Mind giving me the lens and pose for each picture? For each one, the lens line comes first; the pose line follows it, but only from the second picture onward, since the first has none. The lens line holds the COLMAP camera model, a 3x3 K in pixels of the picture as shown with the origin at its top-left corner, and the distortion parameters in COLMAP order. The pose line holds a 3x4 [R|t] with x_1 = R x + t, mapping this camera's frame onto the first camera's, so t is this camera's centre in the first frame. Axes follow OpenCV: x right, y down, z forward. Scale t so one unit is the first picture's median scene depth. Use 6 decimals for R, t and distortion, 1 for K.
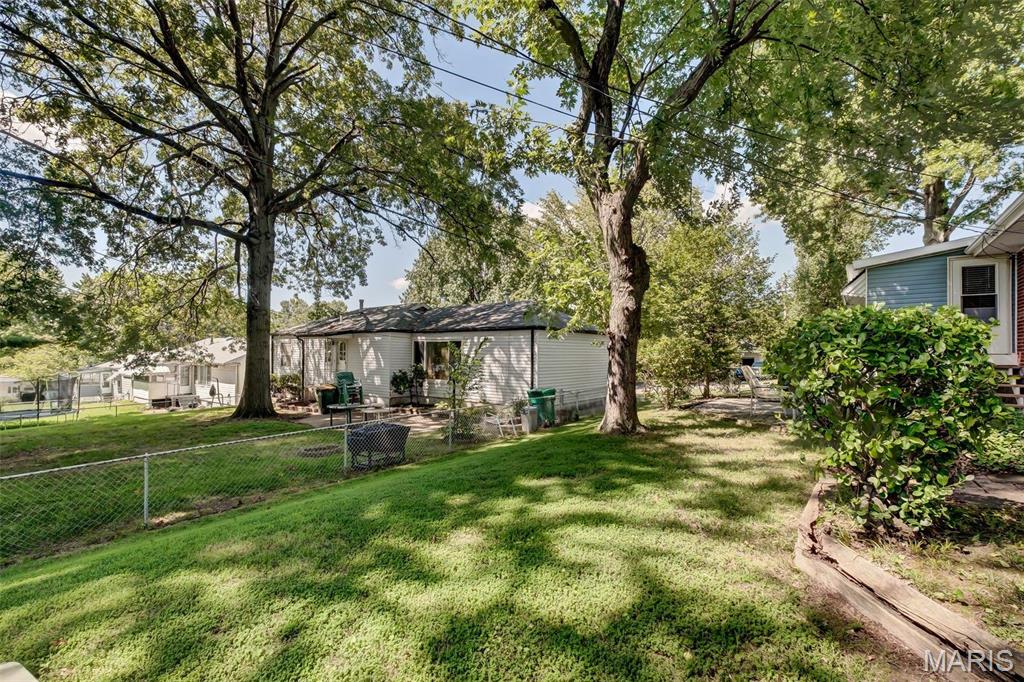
lens RADIAL K [[455.4, 0, 513.3], [0, 455.4, 367.0], [0, 0, 1]] dist [-0.000514, -0.000217]
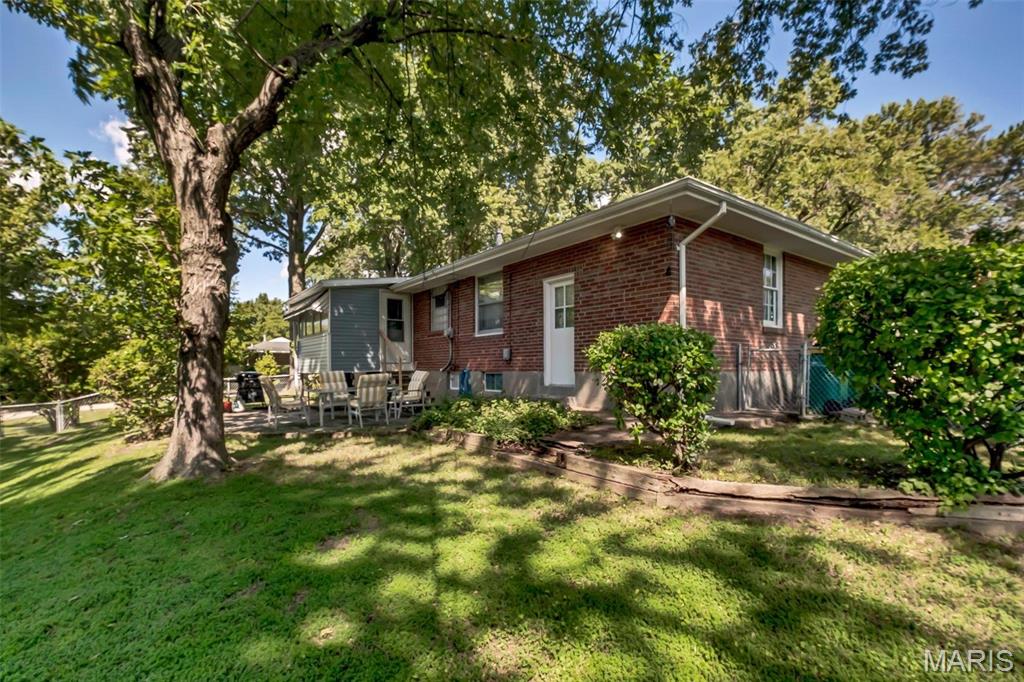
lens RADIAL K [[455.4, 0, 513.3], [0, 455.4, 367.0], [0, 0, 1]] dist [-0.000514, -0.000217]
pose [[0.297369, -0.004713, 0.954751, -0.534819], [0.025430, 0.999672, -0.002986, -0.002539], [-0.954424, 0.025168, 0.297391, 0.616884]]
